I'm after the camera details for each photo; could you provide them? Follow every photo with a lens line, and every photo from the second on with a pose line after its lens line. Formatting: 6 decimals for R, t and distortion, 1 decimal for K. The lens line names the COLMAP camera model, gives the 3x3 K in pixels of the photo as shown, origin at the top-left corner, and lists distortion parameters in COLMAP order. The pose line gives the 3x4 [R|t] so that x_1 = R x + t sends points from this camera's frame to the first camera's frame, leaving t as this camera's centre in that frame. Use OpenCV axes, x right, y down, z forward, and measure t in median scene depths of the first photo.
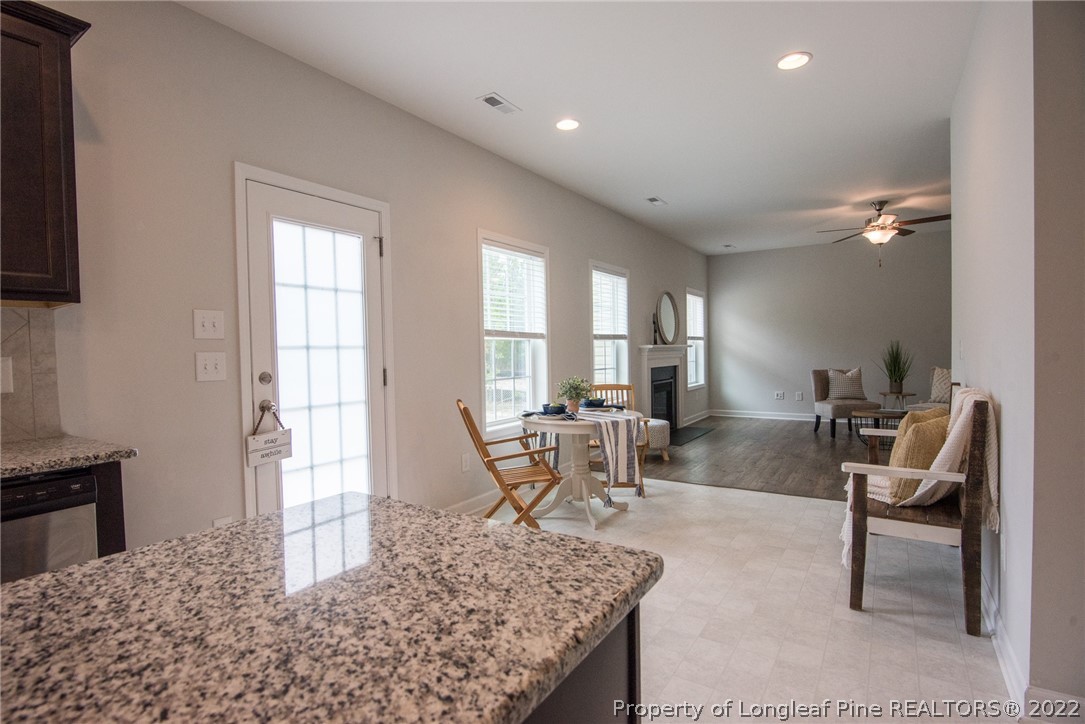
lens RADIAL K [[537.9, 0, 528.4], [0, 537.9, 364.1], [0, 0, 1]] dist [-0.017000, -0.000019]
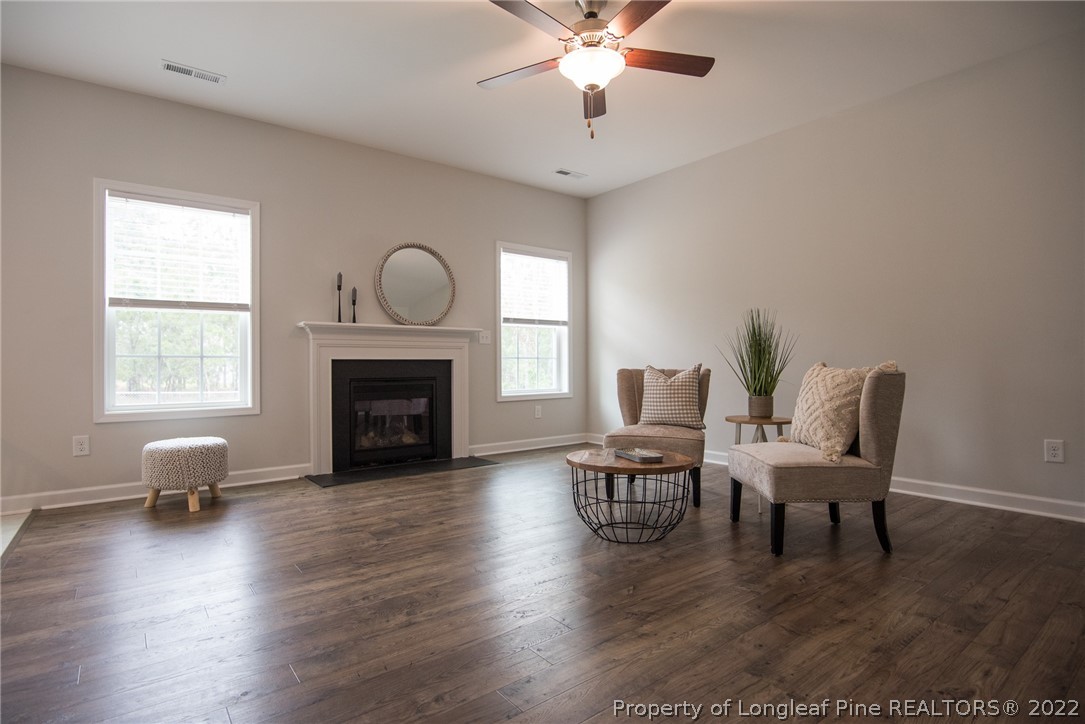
lens RADIAL K [[537.9, 0, 528.4], [0, 537.9, 364.1], [0, 0, 1]] dist [-0.017000, -0.000019]
pose [[0.941872, 0.014233, -0.335671, 1.088145], [-0.021488, 0.999609, -0.017908, 0.031715], [0.335285, 0.024080, 0.941809, 0.799750]]
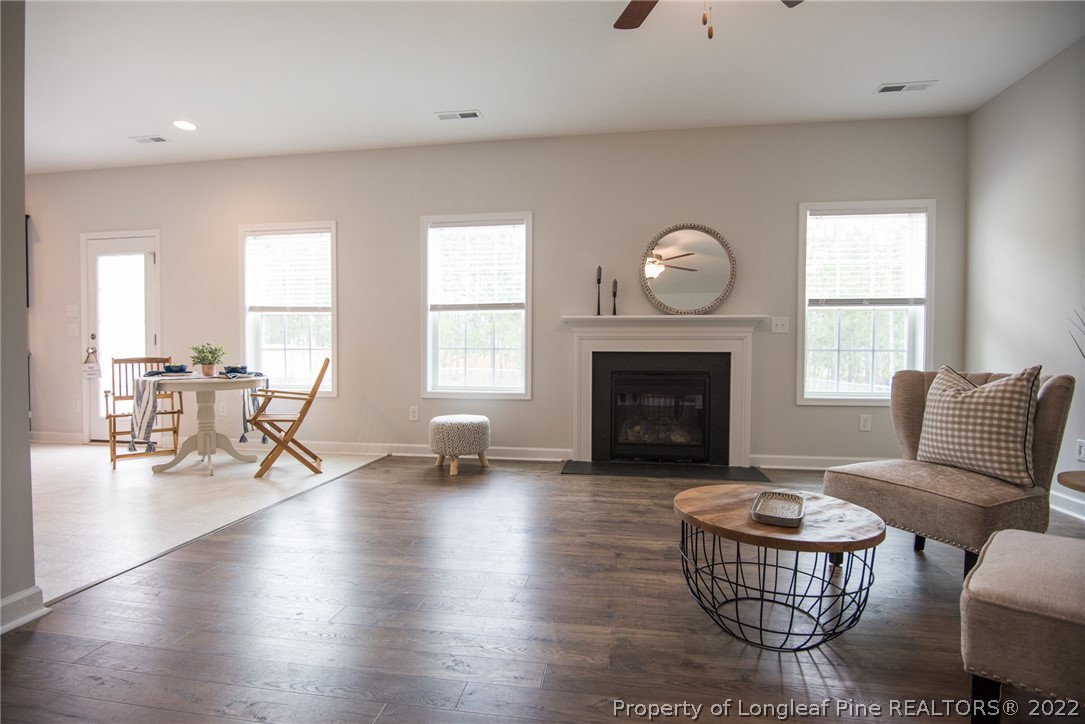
lens RADIAL K [[518.5, 0, 527.0], [0, 518.5, 364.8], [0, 0, 1]] dist [-0.022435, 0.000099]
pose [[0.417473, 0.042547, -0.907693, 1.266454], [-0.034836, 0.998918, 0.030801, 0.011107], [0.908021, 0.018761, 0.418504, 1.102006]]
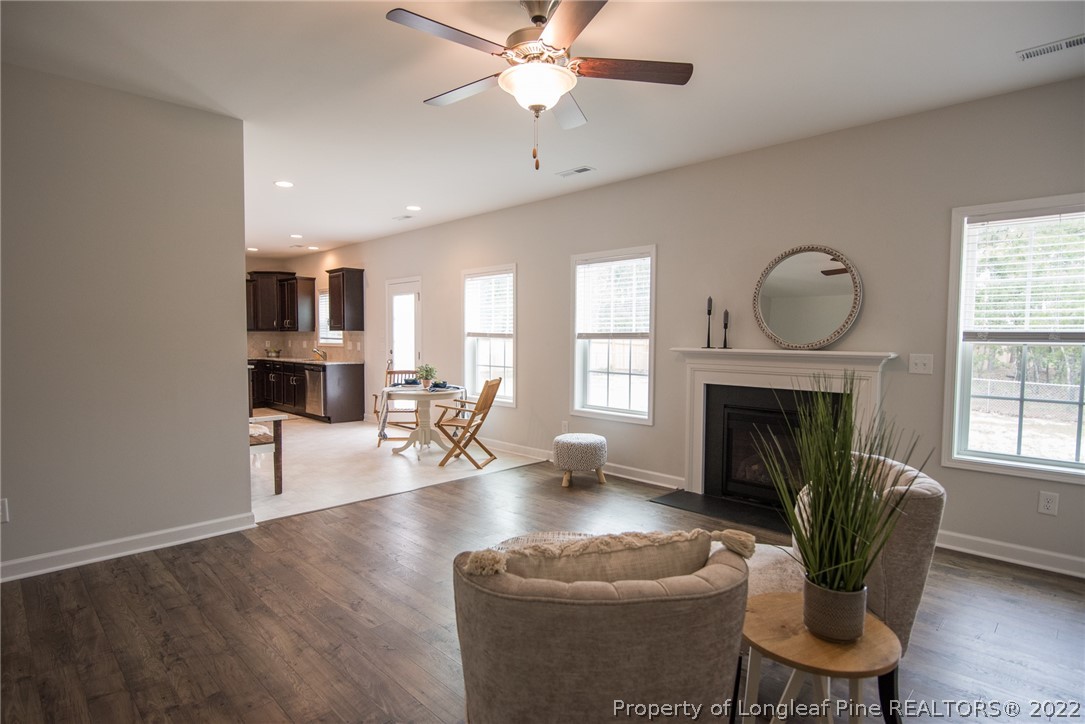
lens RADIAL K [[552.0, 0, 542.5], [0, 552.0, 362.0], [0, 0, 1]] dist [-0.022316, 0.000268]
pose [[-0.181074, 0.062206, -0.981500, 1.499304], [-0.028663, 0.997240, 0.068491, -0.095874], [0.983052, 0.040535, -0.178791, 1.534111]]
